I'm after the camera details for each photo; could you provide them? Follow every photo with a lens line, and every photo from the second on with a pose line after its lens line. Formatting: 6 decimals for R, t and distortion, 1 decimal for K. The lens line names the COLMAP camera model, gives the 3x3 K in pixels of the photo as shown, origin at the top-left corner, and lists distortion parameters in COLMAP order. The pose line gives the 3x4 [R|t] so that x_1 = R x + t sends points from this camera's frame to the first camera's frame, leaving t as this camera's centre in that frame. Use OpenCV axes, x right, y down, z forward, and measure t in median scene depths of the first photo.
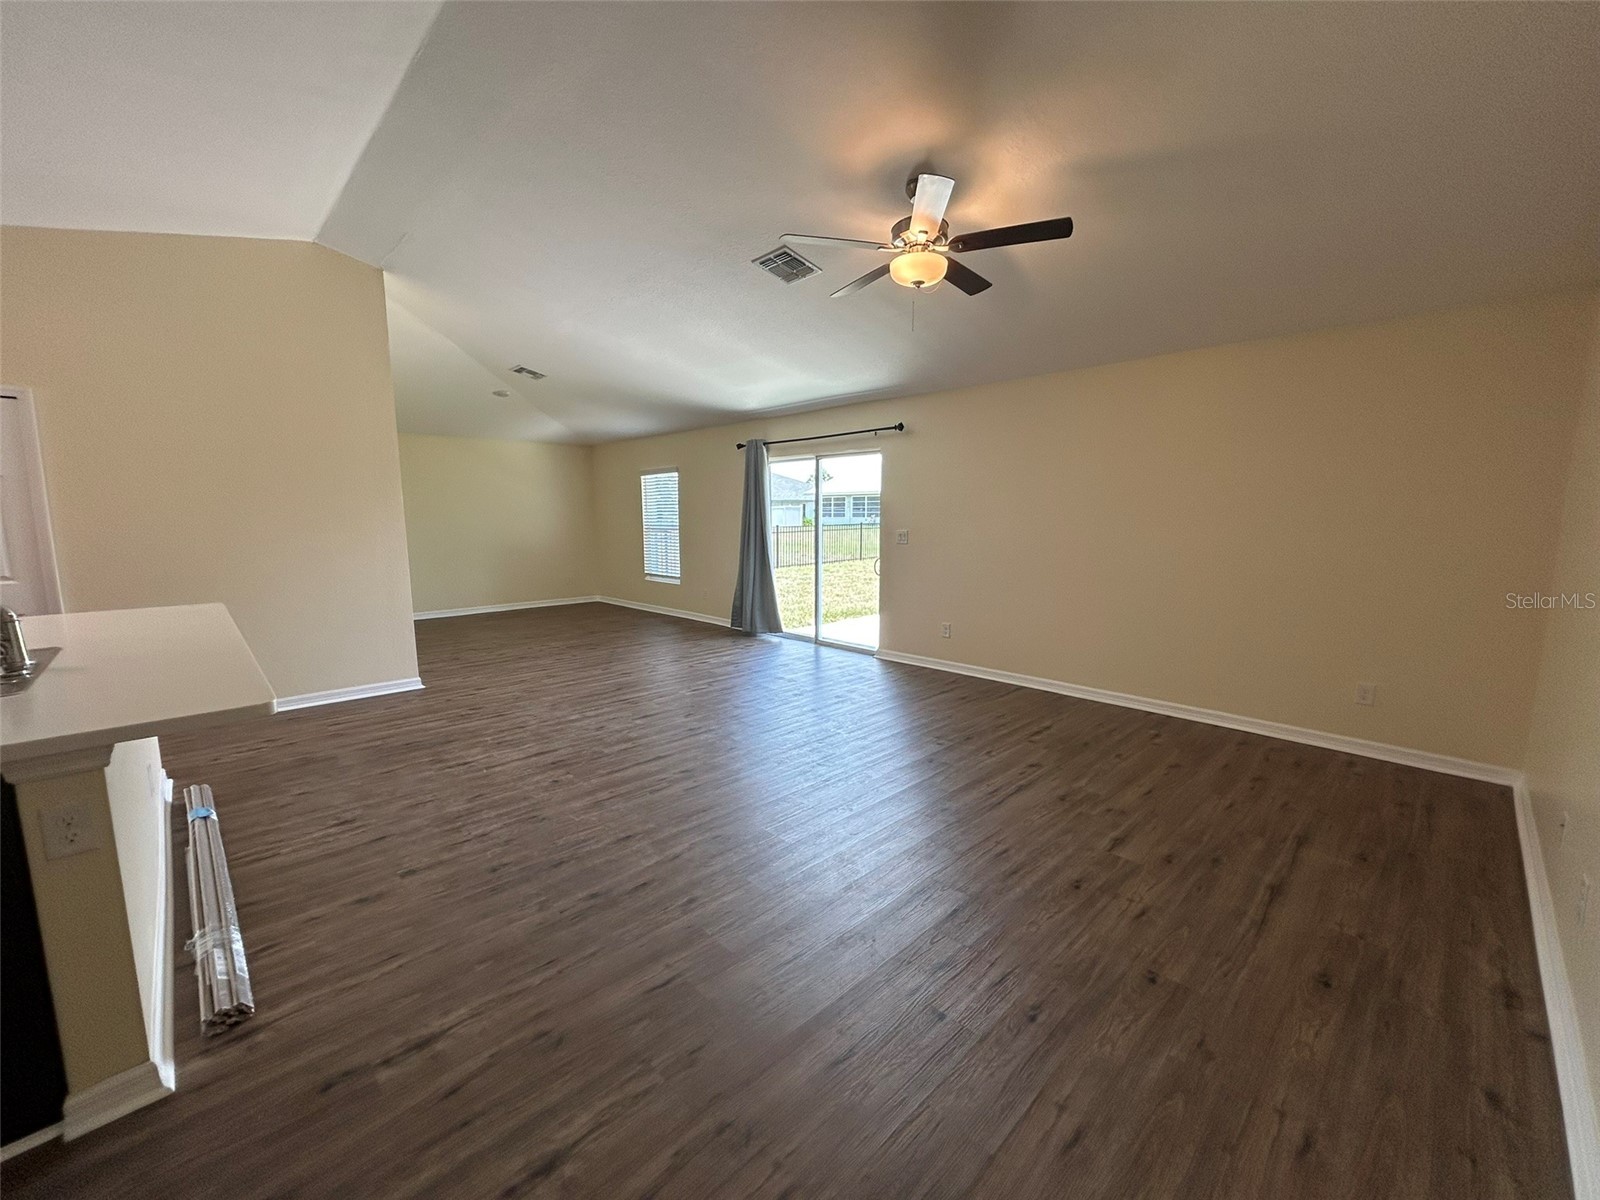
lens RADIAL K [[645.6, 0, 795.3], [0, 645.6, 595.1], [0, 0, 1]] dist [0.001125, -0.000111]
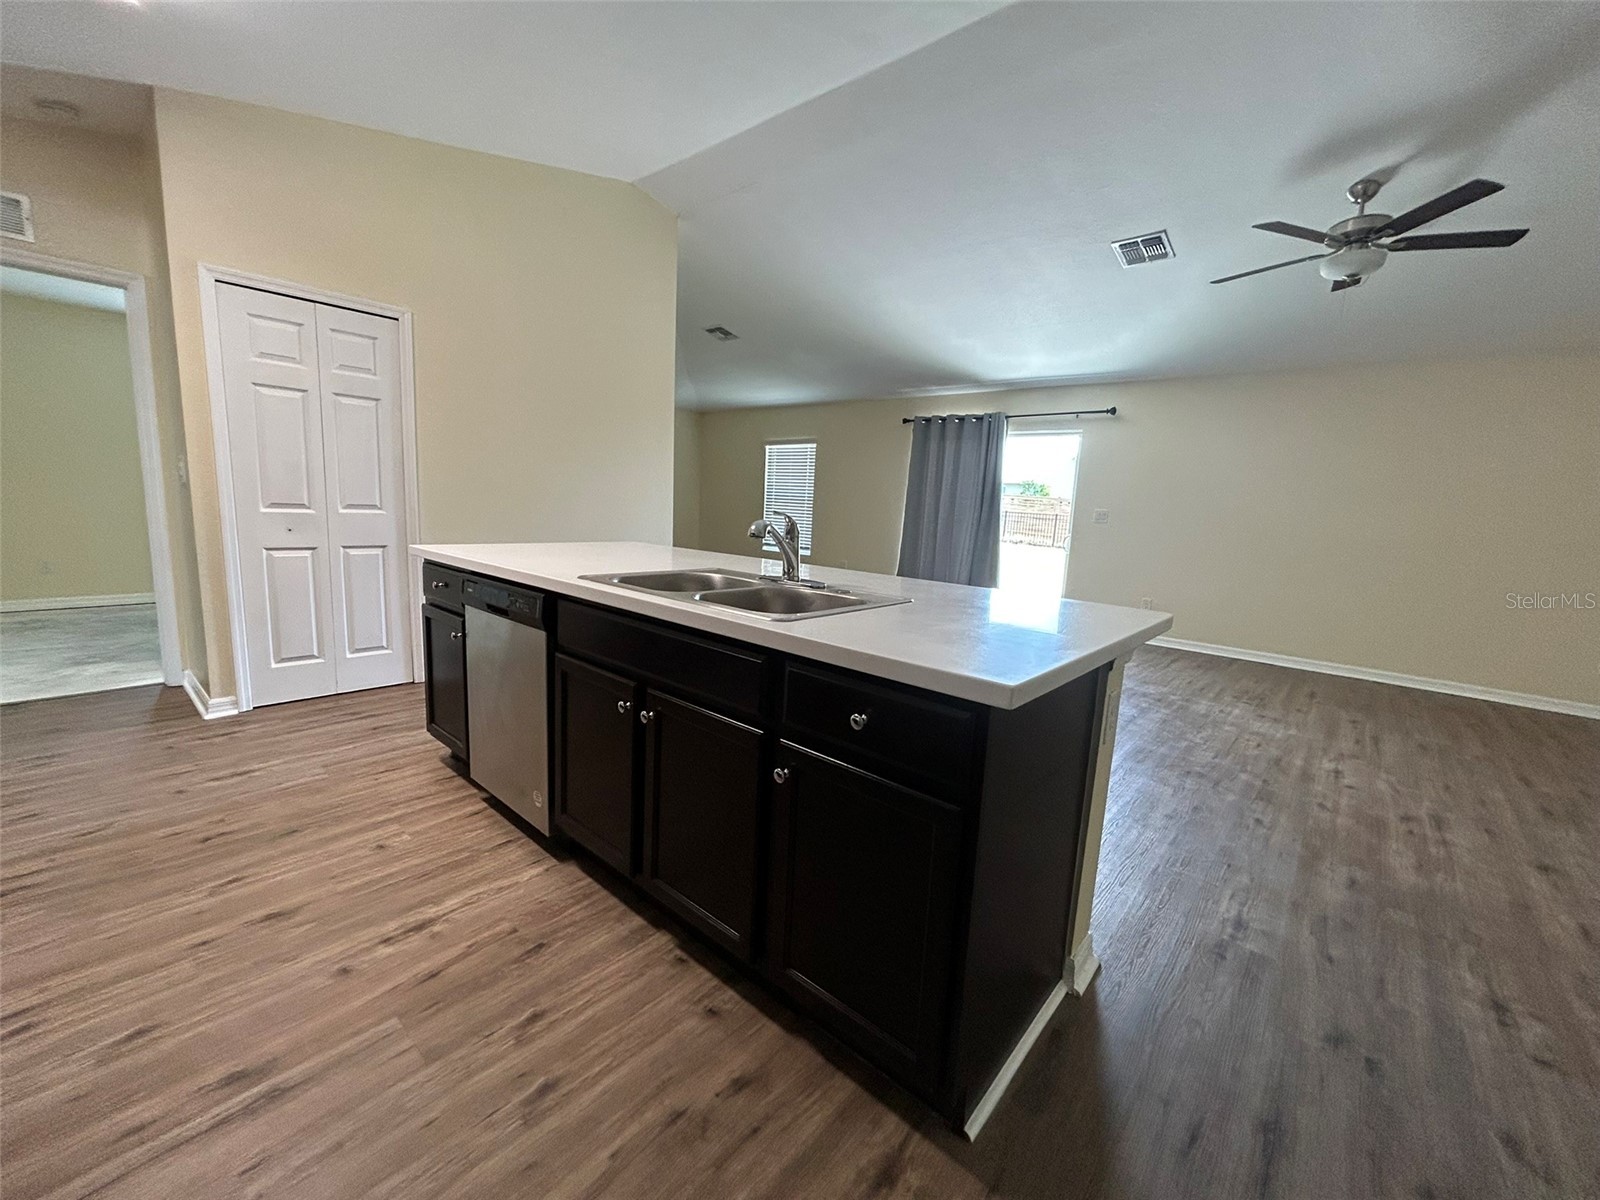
lens RADIAL K [[645.6, 0, 797.5], [0, 645.6, 596.7], [0, 0, 1]] dist [0.001125, -0.000111]
pose [[0.995225, 0.038083, 0.089867, -0.480308], [-0.040506, 0.998859, 0.025299, 0.040364], [-0.088801, -0.028819, 0.995632, -0.013741]]
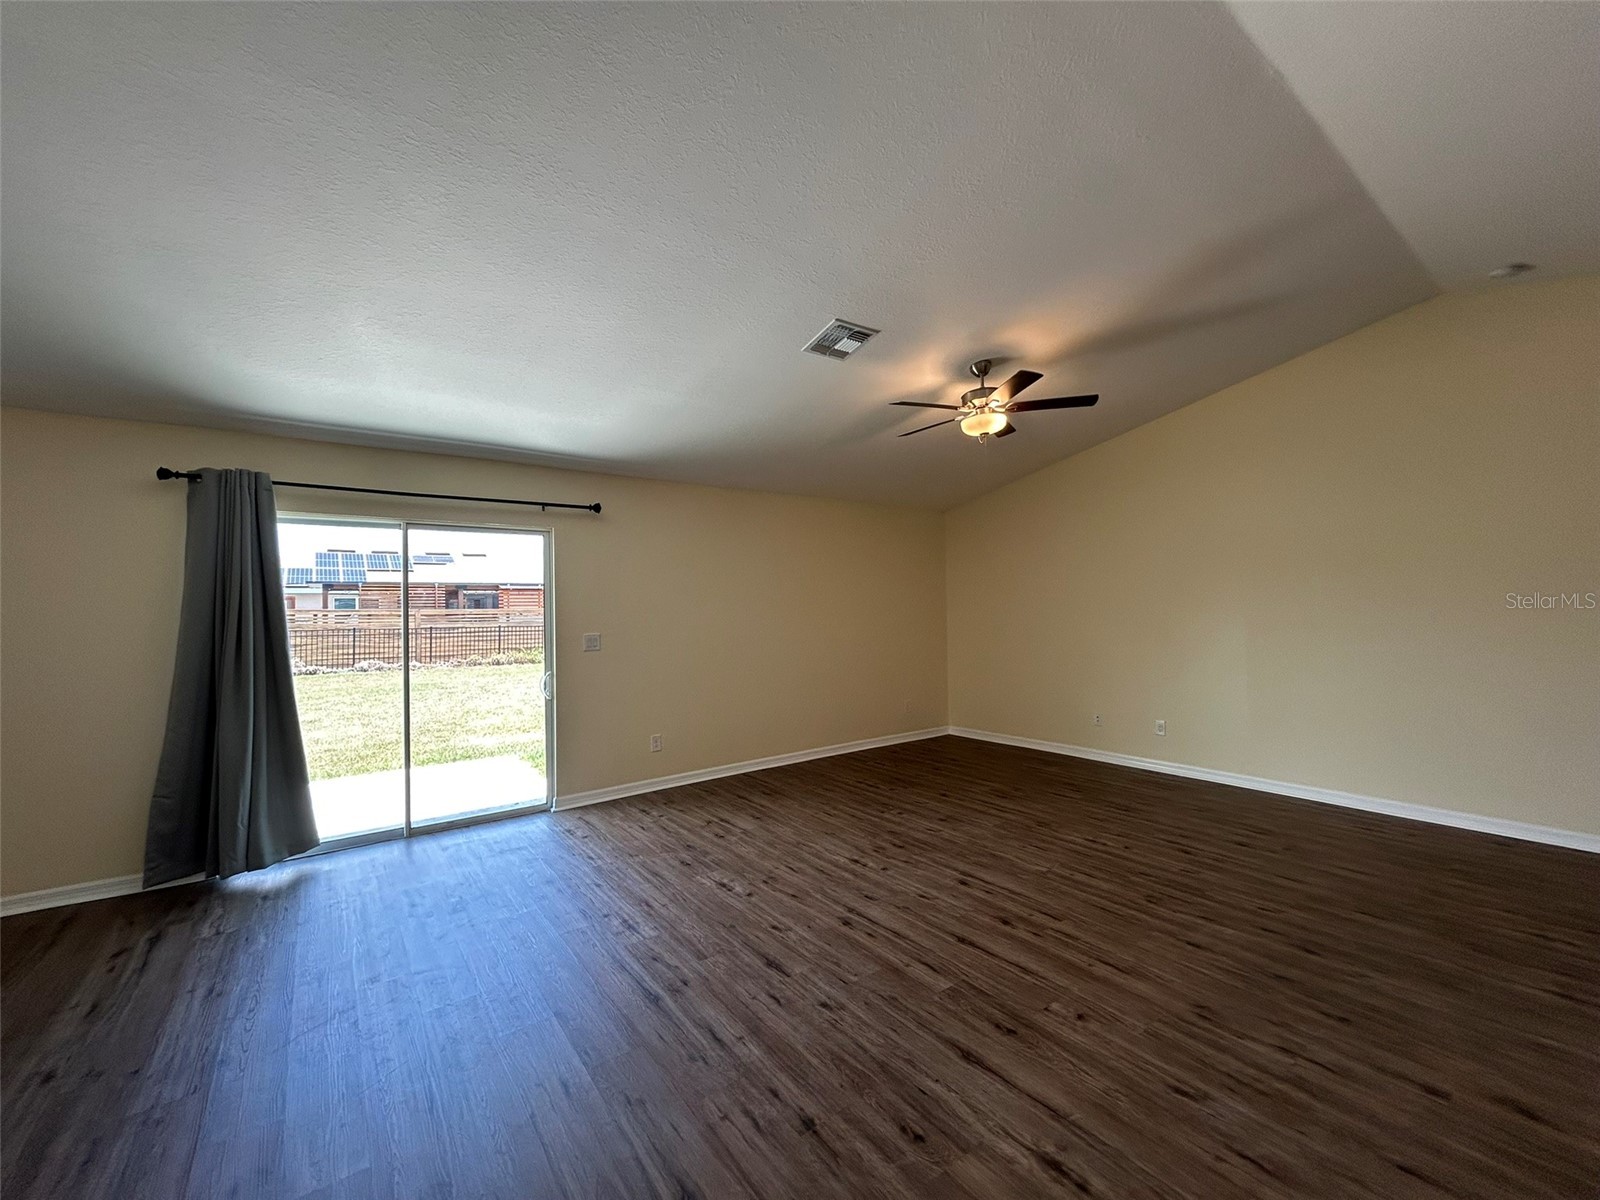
lens RADIAL K [[645.6, 0, 797.6], [0, 645.6, 594.6], [0, 0, 1]] dist [0.001125, -0.000111]
pose [[0.125083, 0.021569, 0.991912, -0.683345], [0.141894, 0.989097, -0.039401, -0.092473], [-0.981947, 0.145675, 0.120659, 0.738564]]
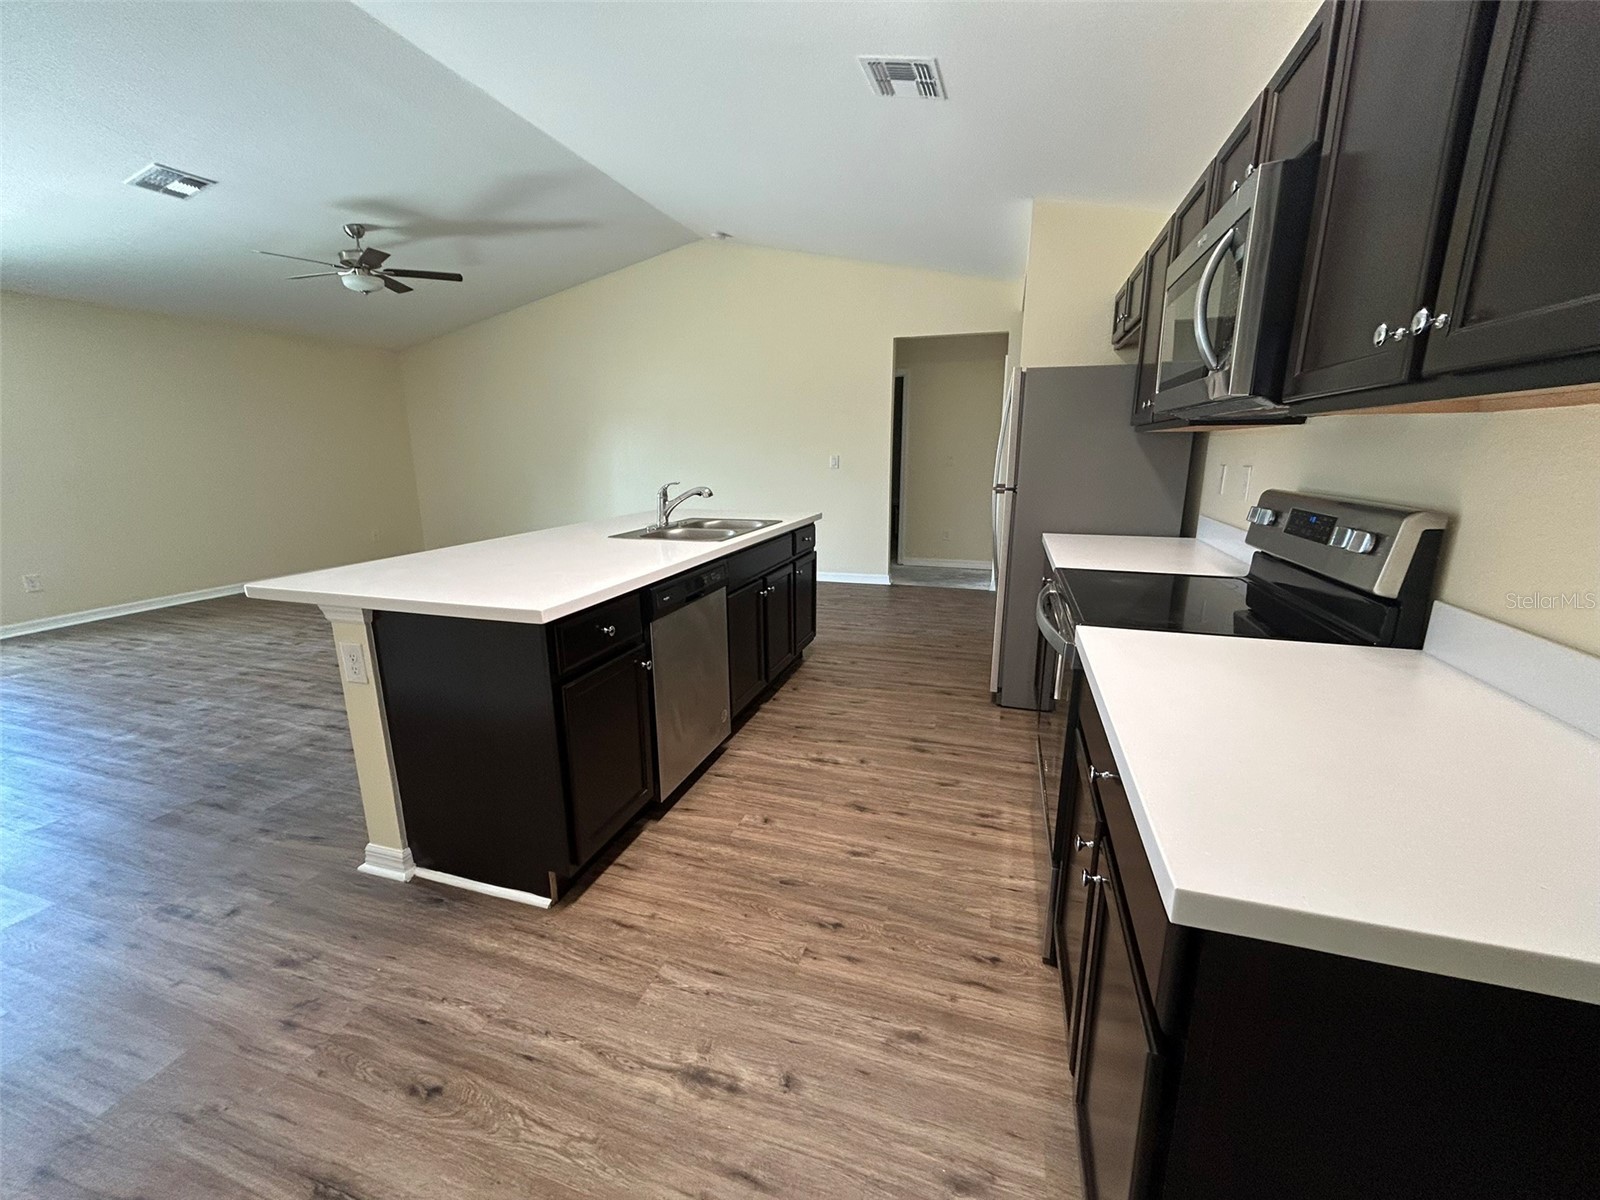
lens RADIAL K [[645.6, 0, 798.9], [0, 645.6, 596.8], [0, 0, 1]] dist [0.001125, -0.000111]
pose [[-0.477272, -0.193541, 0.857178, -1.063040], [0.117518, 0.952625, 0.280525, -0.053032], [-0.870862, 0.234620, -0.431917, 0.545980]]
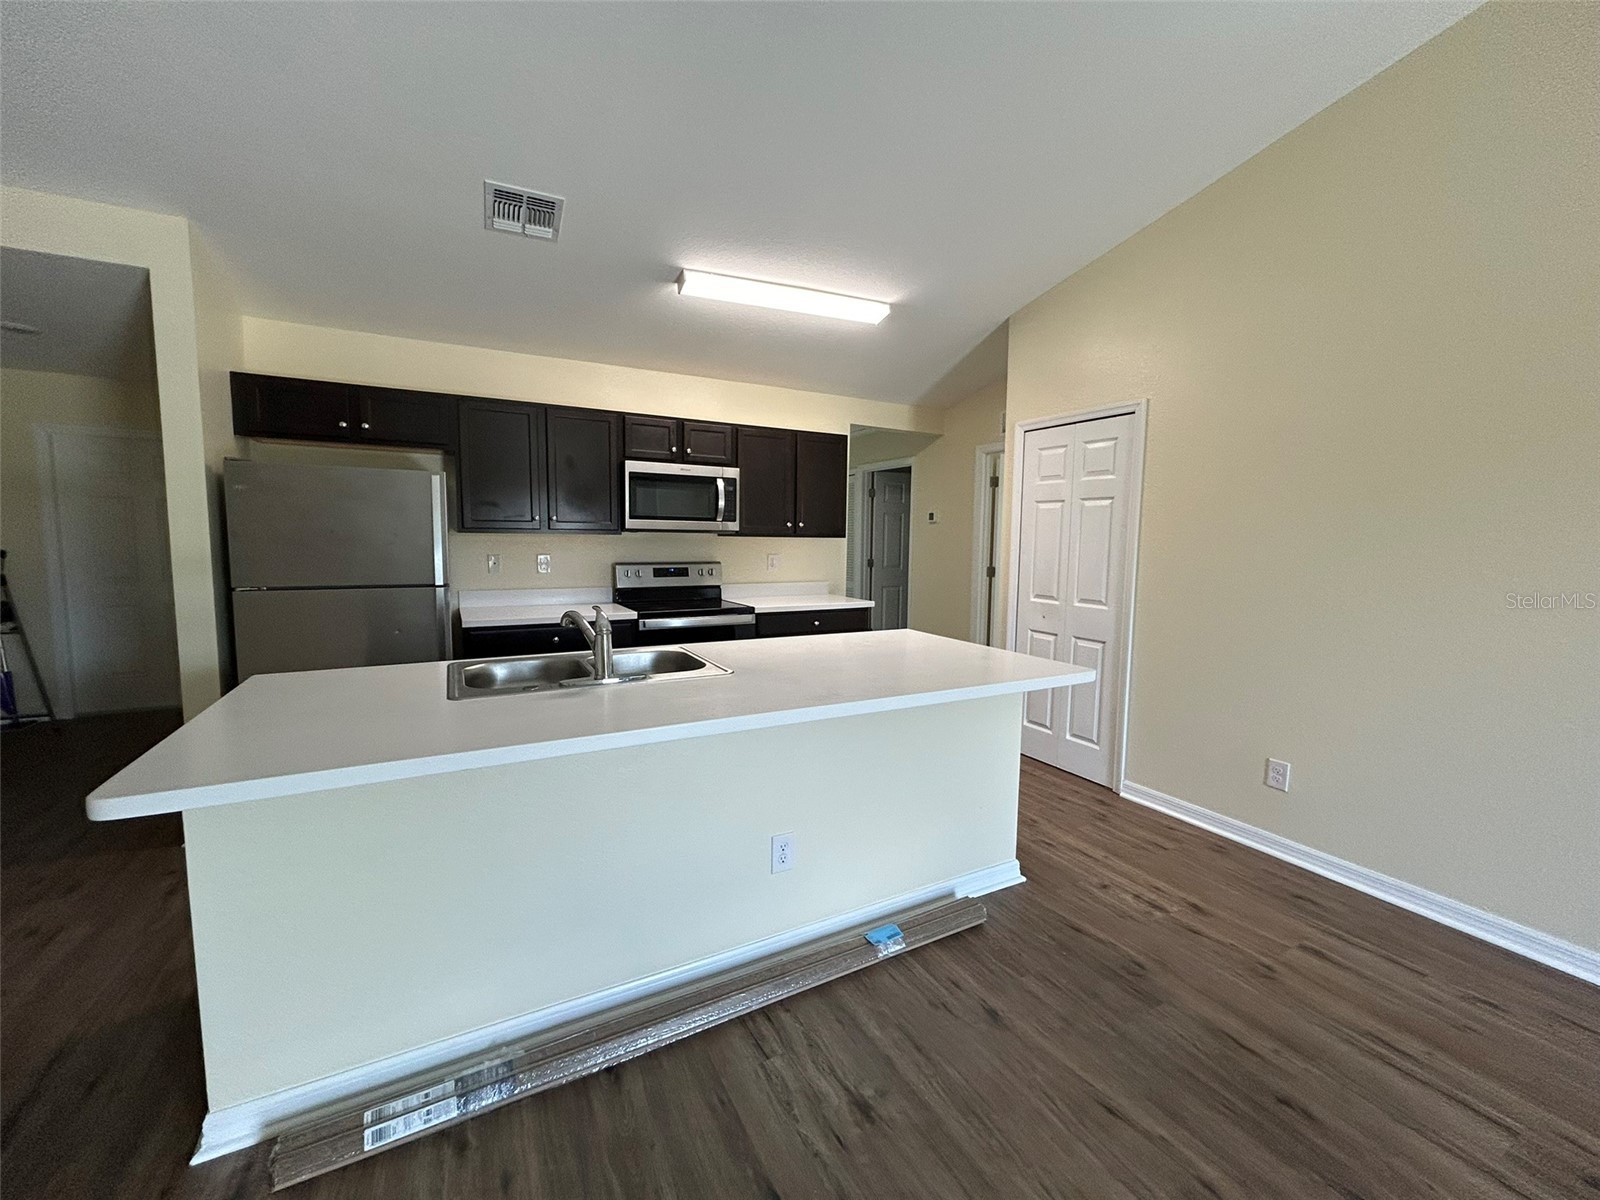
lens RADIAL K [[645.6, 0, 797.3], [0, 645.6, 598.9], [0, 0, 1]] dist [0.001125, -0.000111]
pose [[-0.265304, 0.092993, -0.959670, -0.117676], [-0.132825, 0.982323, 0.131909, -0.070969], [0.954972, 0.162464, -0.248263, 0.569606]]
